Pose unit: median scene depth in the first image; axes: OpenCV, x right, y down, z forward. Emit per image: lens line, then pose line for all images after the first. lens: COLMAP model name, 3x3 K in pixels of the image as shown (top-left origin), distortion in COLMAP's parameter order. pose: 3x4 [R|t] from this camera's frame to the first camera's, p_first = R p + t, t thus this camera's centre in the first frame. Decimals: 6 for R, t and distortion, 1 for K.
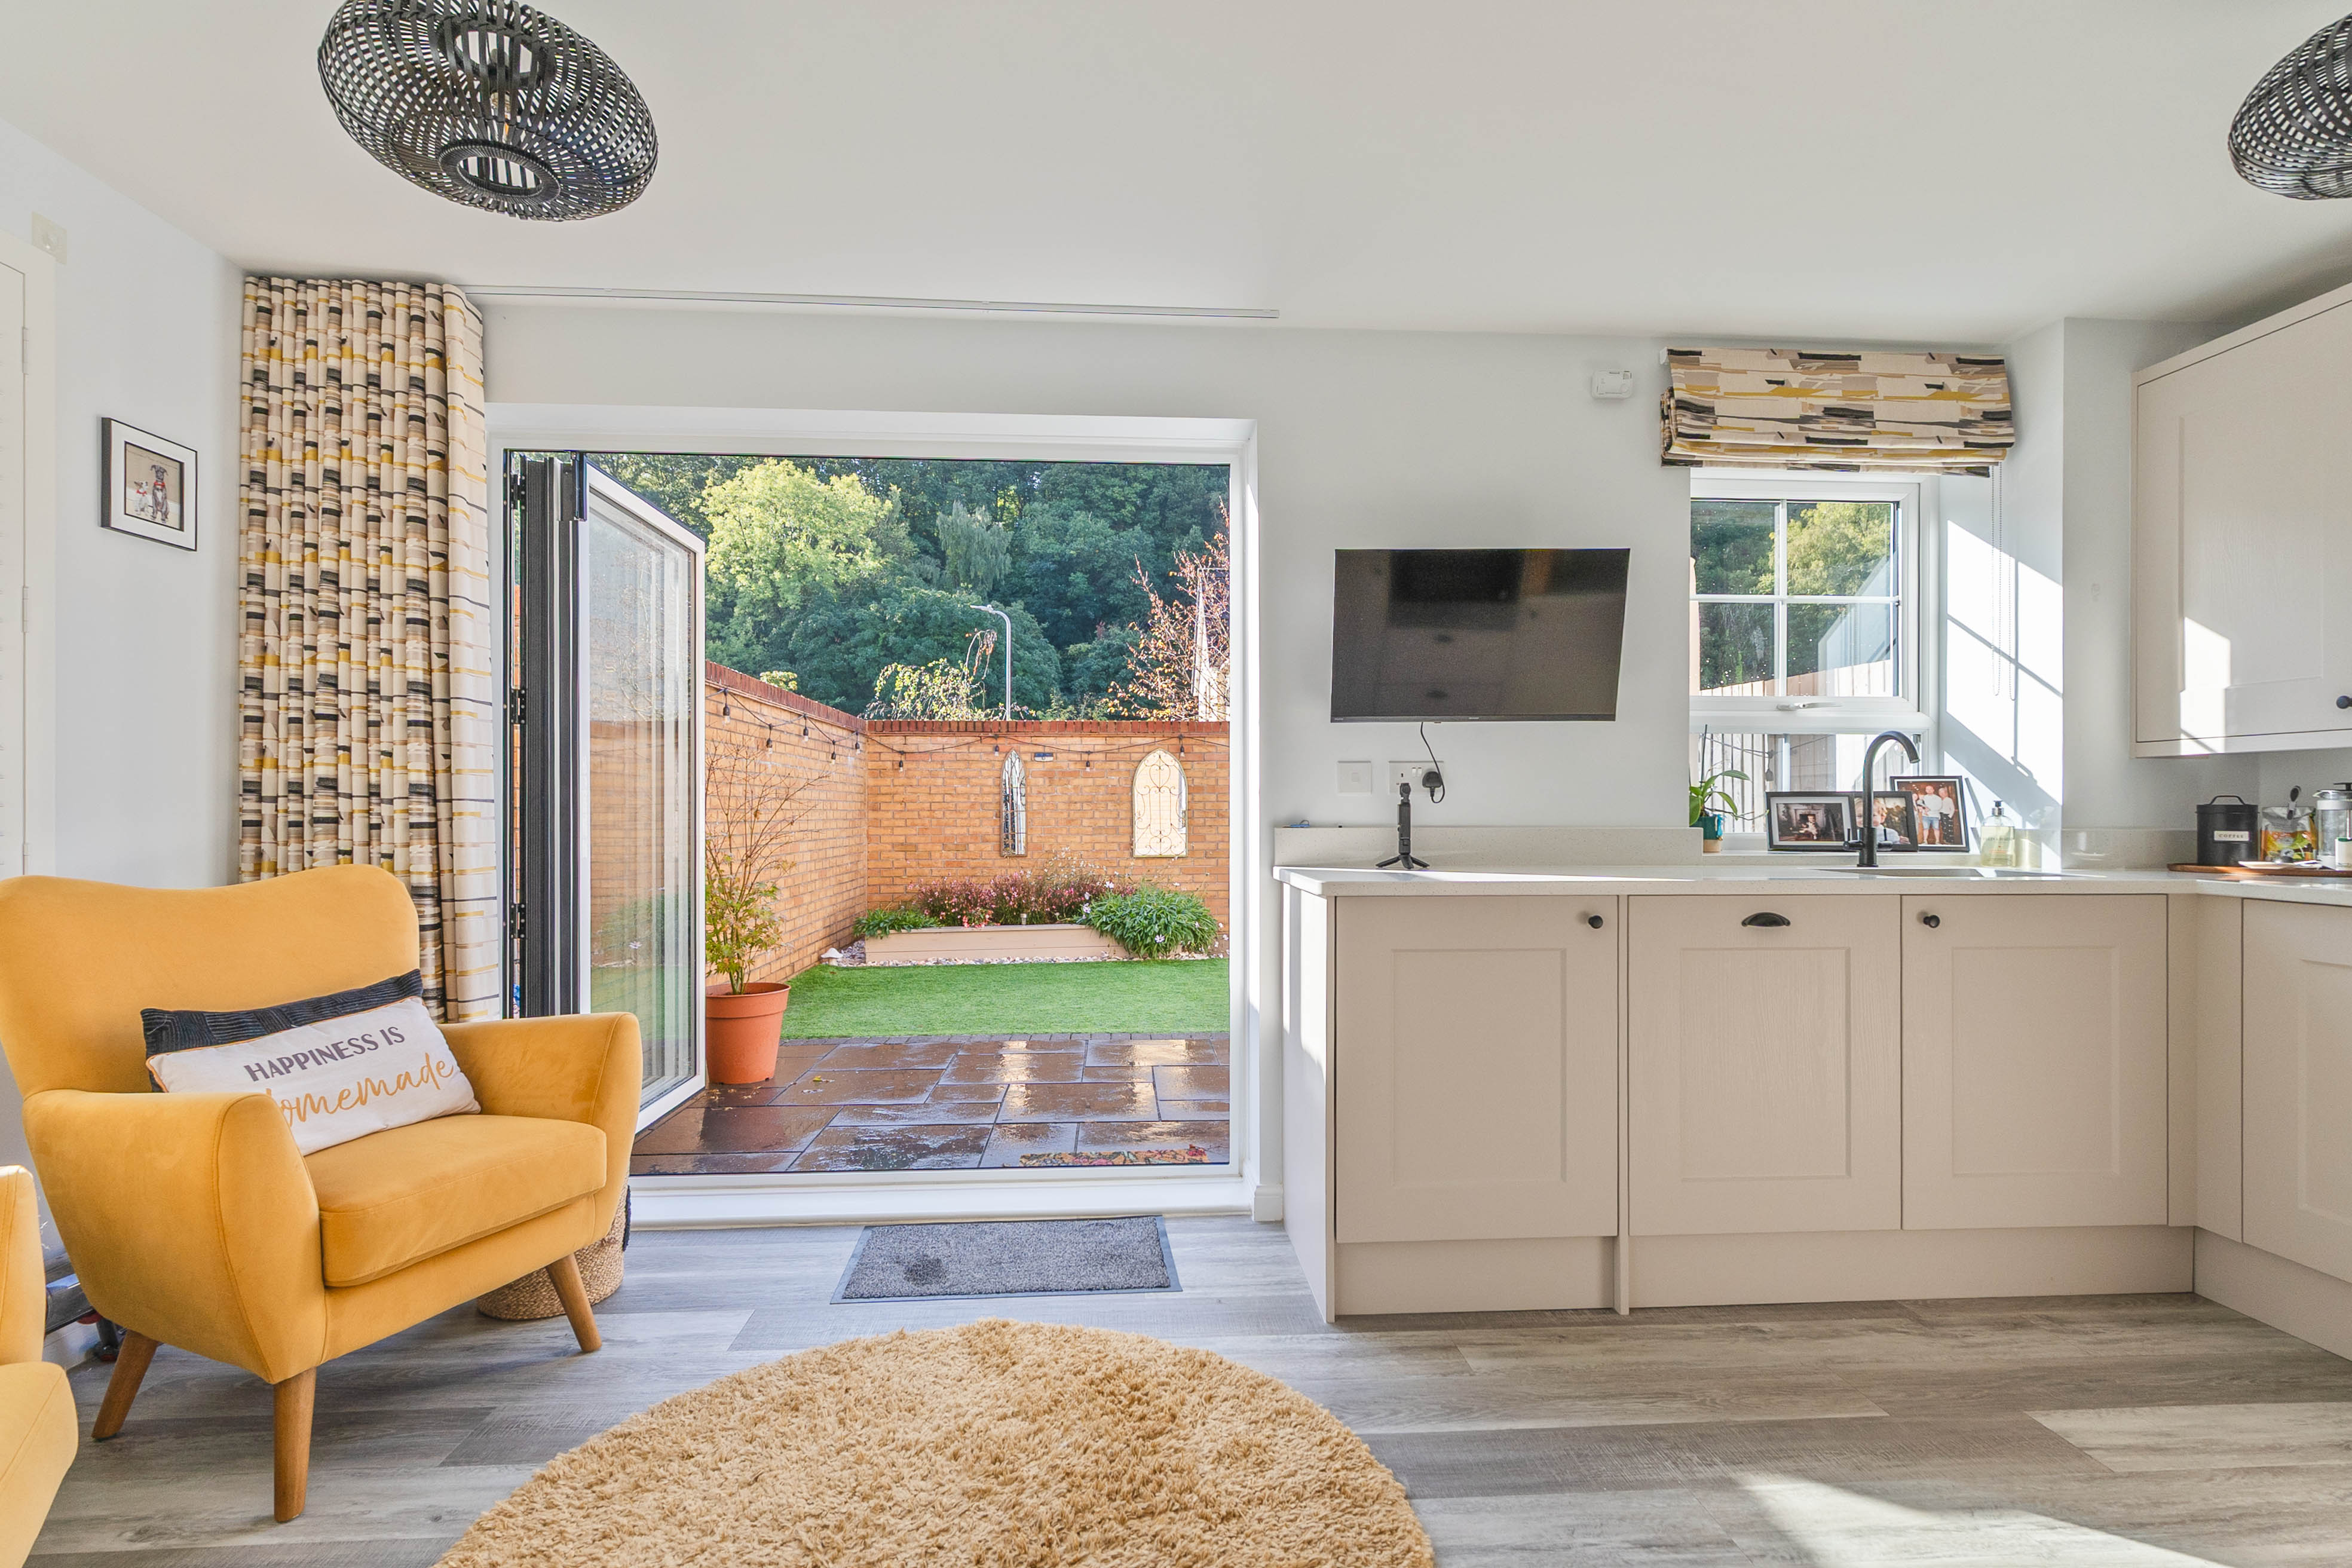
lens RADIAL K [[1124.9, 0, 1176.8], [0, 1124.9, 813.2], [0, 0, 1]] dist [0.001312, 0.000514]
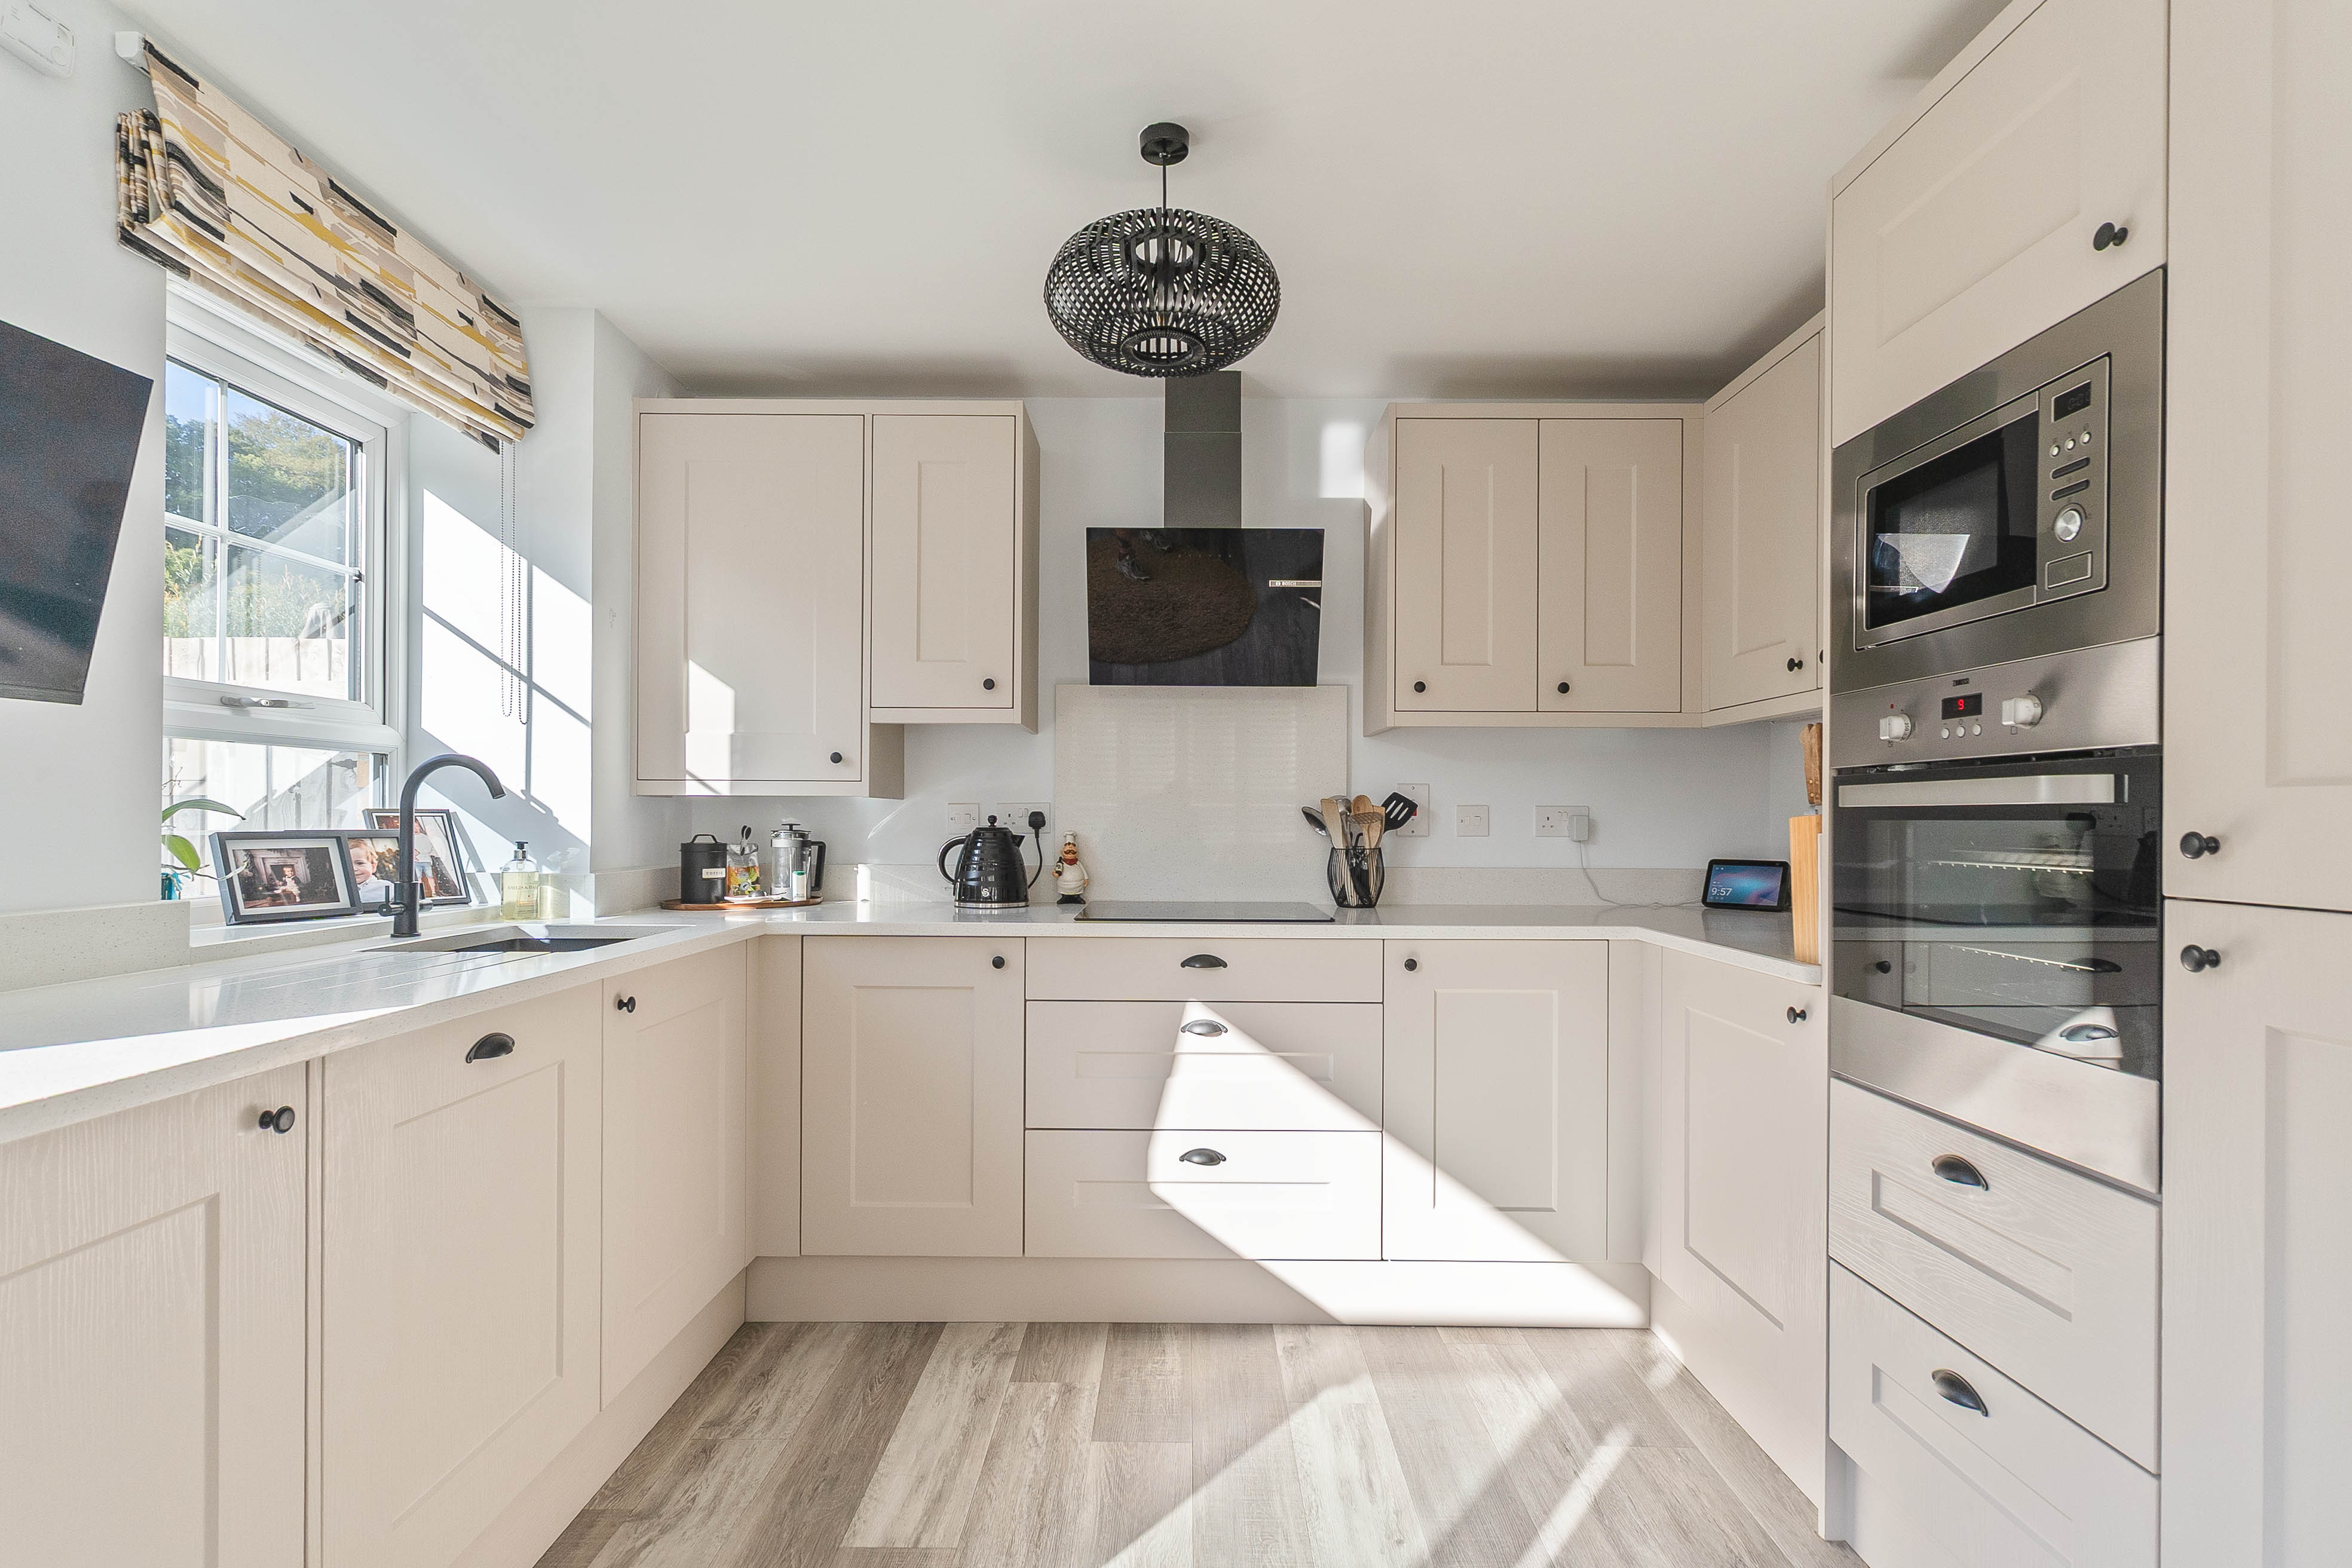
lens RADIAL K [[1124.9, 0, 1176.8], [0, 1124.9, 813.2], [0, 0, 1]] dist [0.001312, 0.000514]
pose [[0.070215, 0.001469, 0.997531, -0.078532], [-0.000074, 0.999999, -0.001467, -0.031046], [-0.997532, 0.000029, 0.070215, 0.447539]]
